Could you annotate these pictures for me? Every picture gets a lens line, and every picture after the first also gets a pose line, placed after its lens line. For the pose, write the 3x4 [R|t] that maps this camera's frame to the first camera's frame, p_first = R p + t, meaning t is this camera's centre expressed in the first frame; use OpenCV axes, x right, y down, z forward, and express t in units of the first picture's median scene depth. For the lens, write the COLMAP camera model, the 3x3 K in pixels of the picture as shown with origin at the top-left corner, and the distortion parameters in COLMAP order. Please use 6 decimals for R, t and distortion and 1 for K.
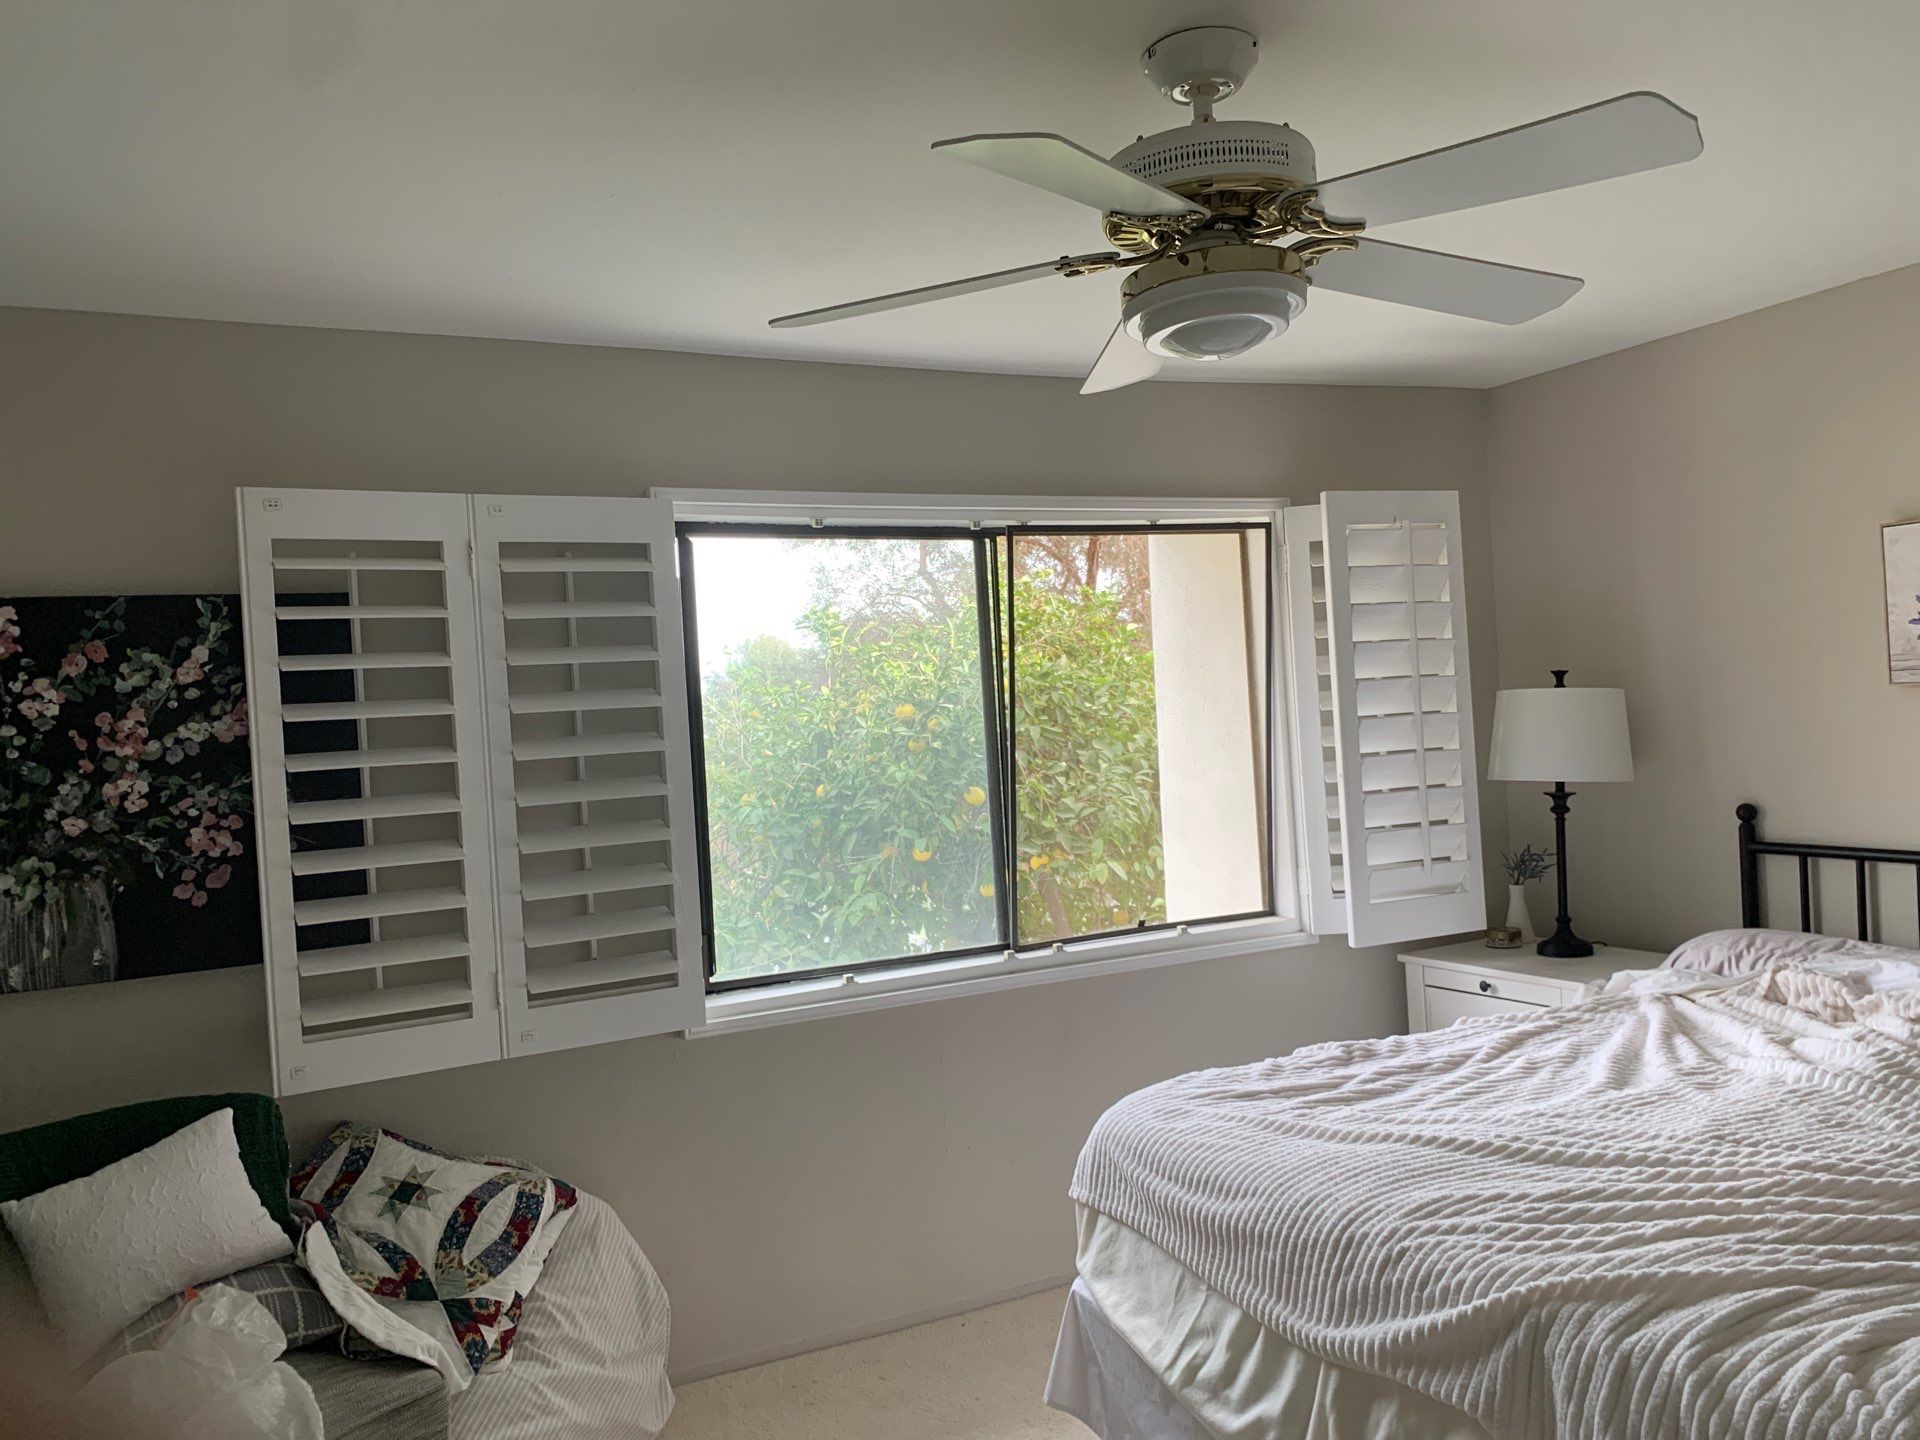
lens RADIAL K [[1355.6, 0, 1012.5], [0, 1355.6, 724.8], [0, 0, 1]] dist [0.119168, -0.109577]
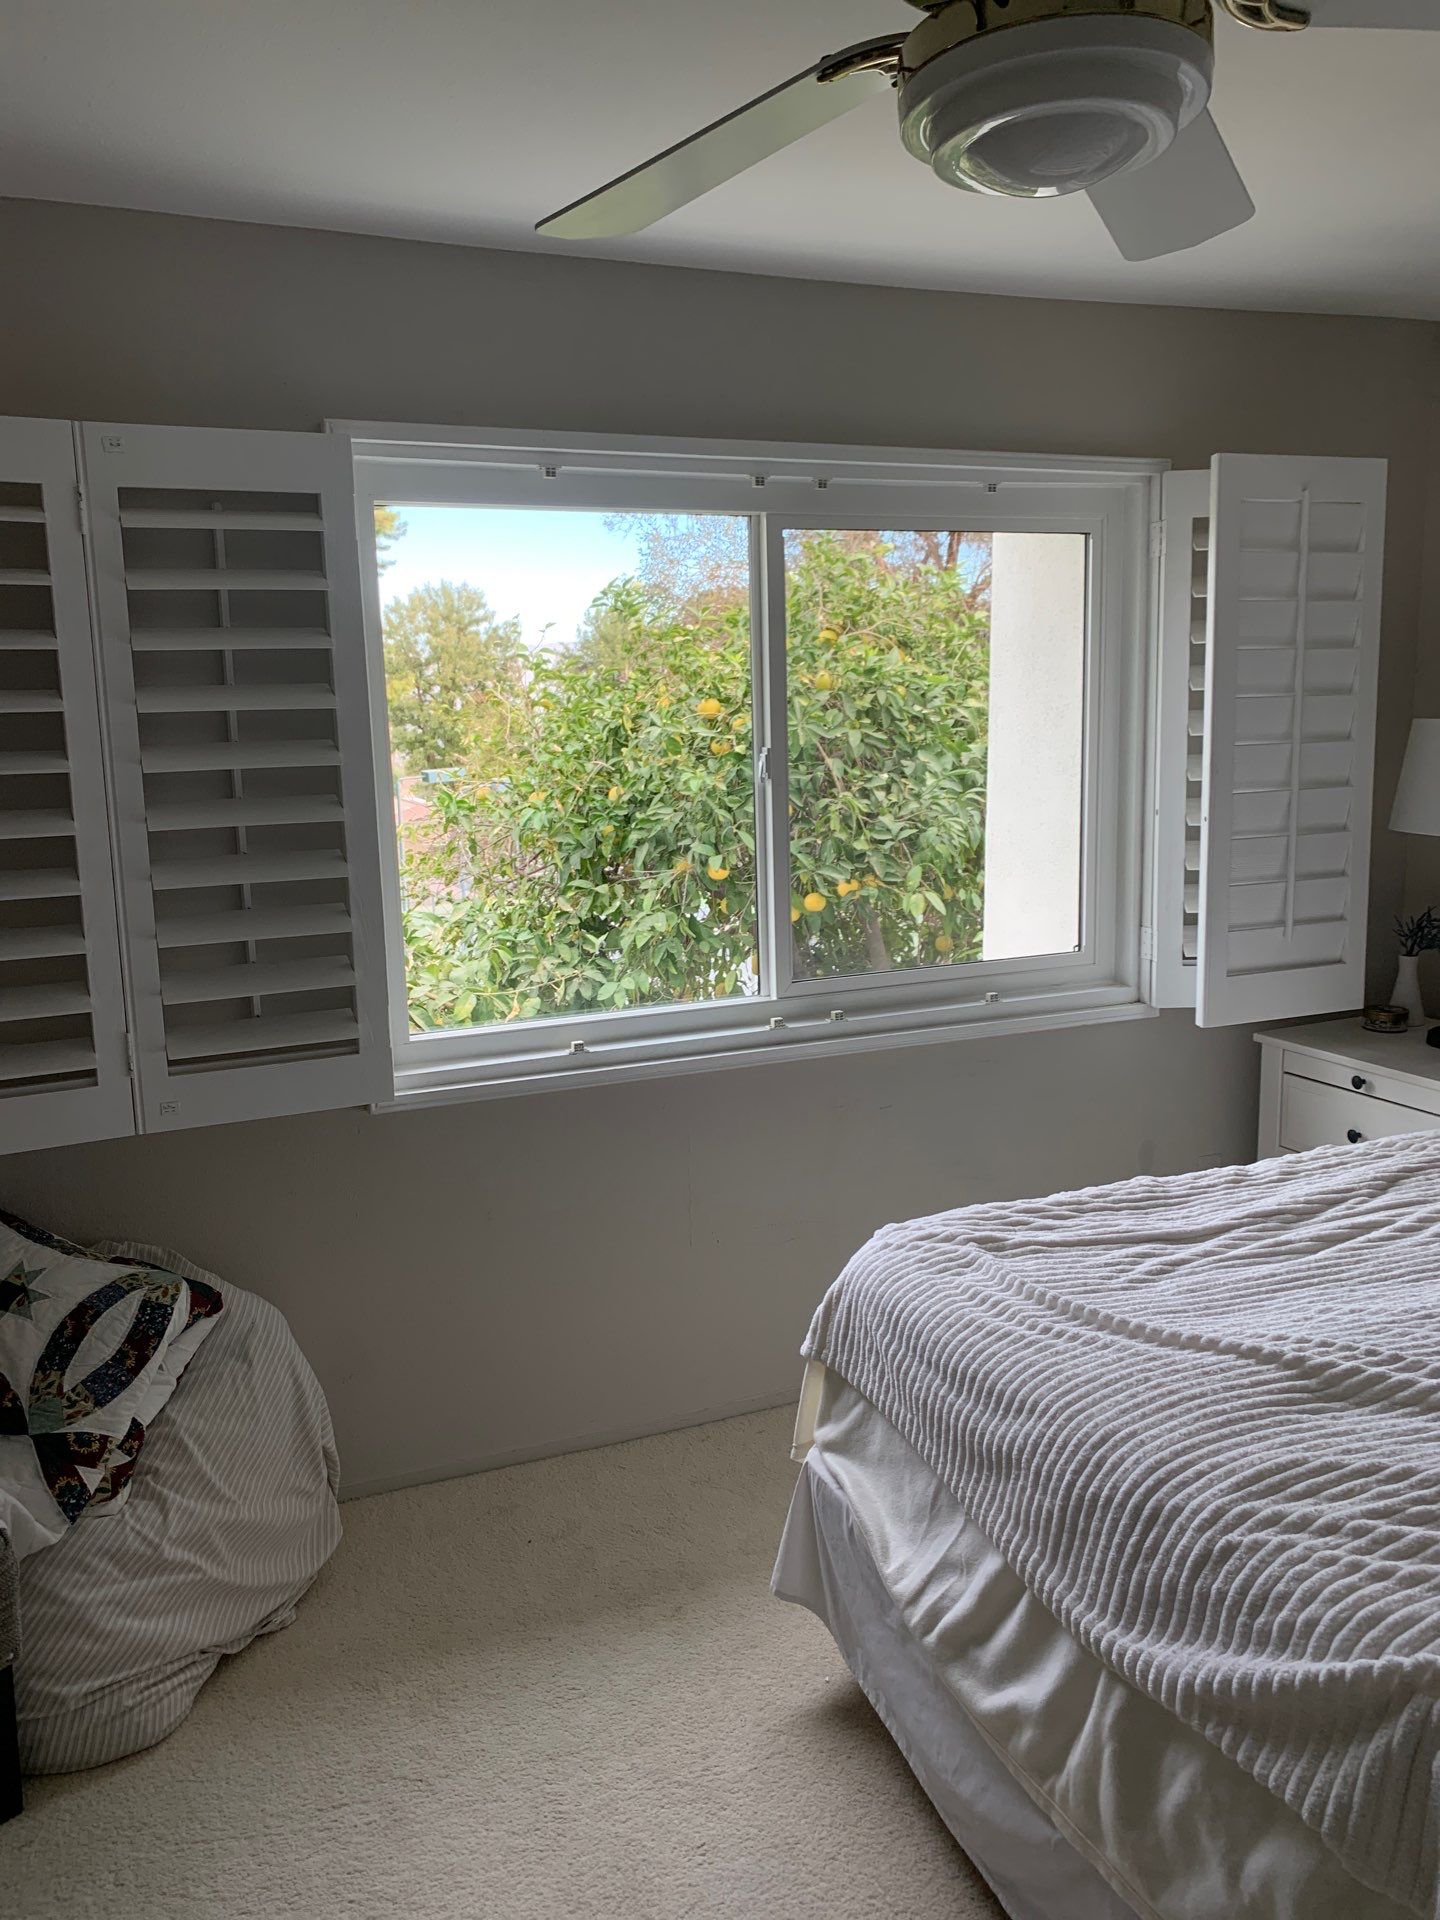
lens RADIAL K [[1489.0, 0, 723.4], [0, 1489.0, 947.6], [0, 0, 1]] dist [0.048344, -0.008687]
pose [[0.996424, 0.048059, -0.069495, 0.043197], [-0.037133, 0.987875, 0.150745, -0.020112], [0.075897, -0.147626, 0.986127, 0.182000]]
